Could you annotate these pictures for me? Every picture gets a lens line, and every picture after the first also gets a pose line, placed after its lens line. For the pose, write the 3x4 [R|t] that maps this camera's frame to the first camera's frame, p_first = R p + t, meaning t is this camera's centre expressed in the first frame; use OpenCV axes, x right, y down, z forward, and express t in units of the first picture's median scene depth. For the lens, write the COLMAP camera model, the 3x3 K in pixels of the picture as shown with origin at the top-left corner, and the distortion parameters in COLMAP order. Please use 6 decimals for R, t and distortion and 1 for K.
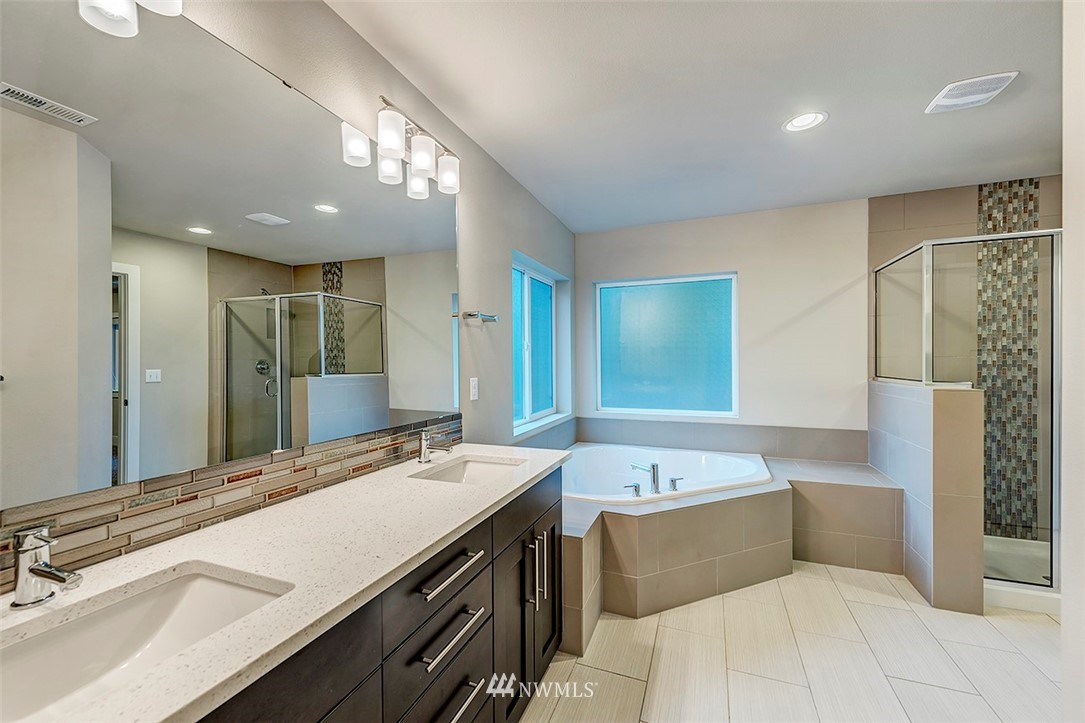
lens RADIAL K [[425.6, 0, 542.5], [0, 425.6, 361.5], [0, 0, 1]] dist [-0.000383, 0.000033]
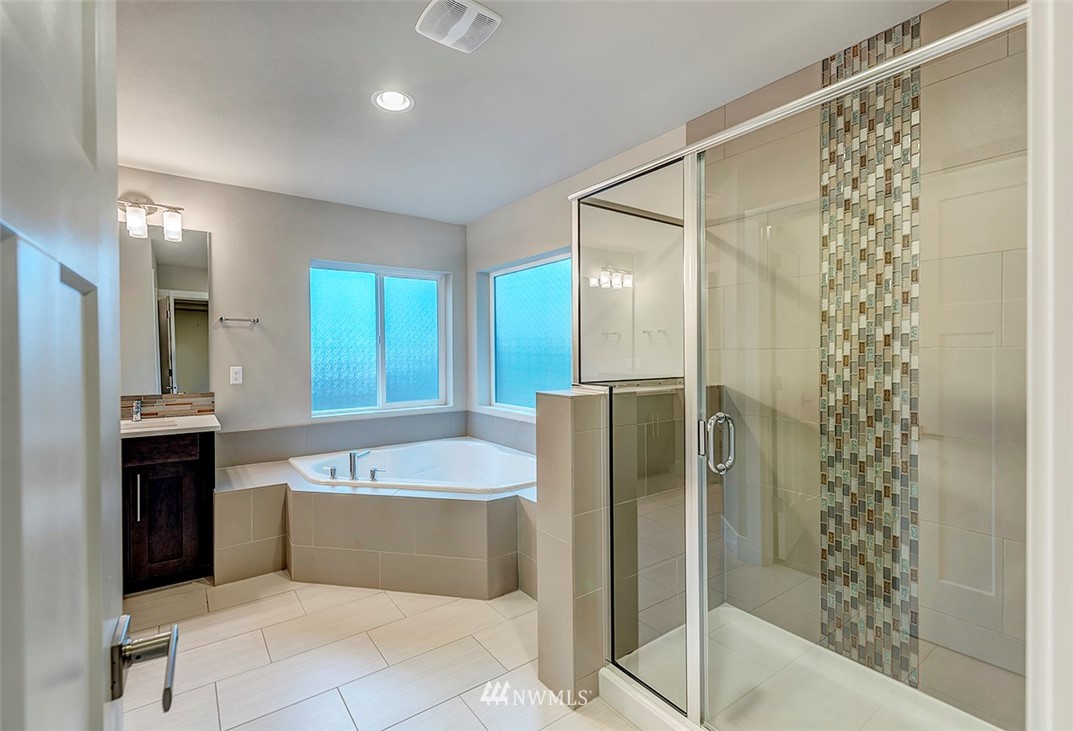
lens RADIAL K [[472.4, 0, 533.7], [0, 472.4, 351.8], [0, 0, 1]] dist [0.001312, -0.000010]
pose [[0.832115, 0.000647, -0.554603, 1.073034], [-0.001997, 0.999996, -0.001829, -0.004892], [0.554600, 0.002630, 0.832113, 0.227836]]
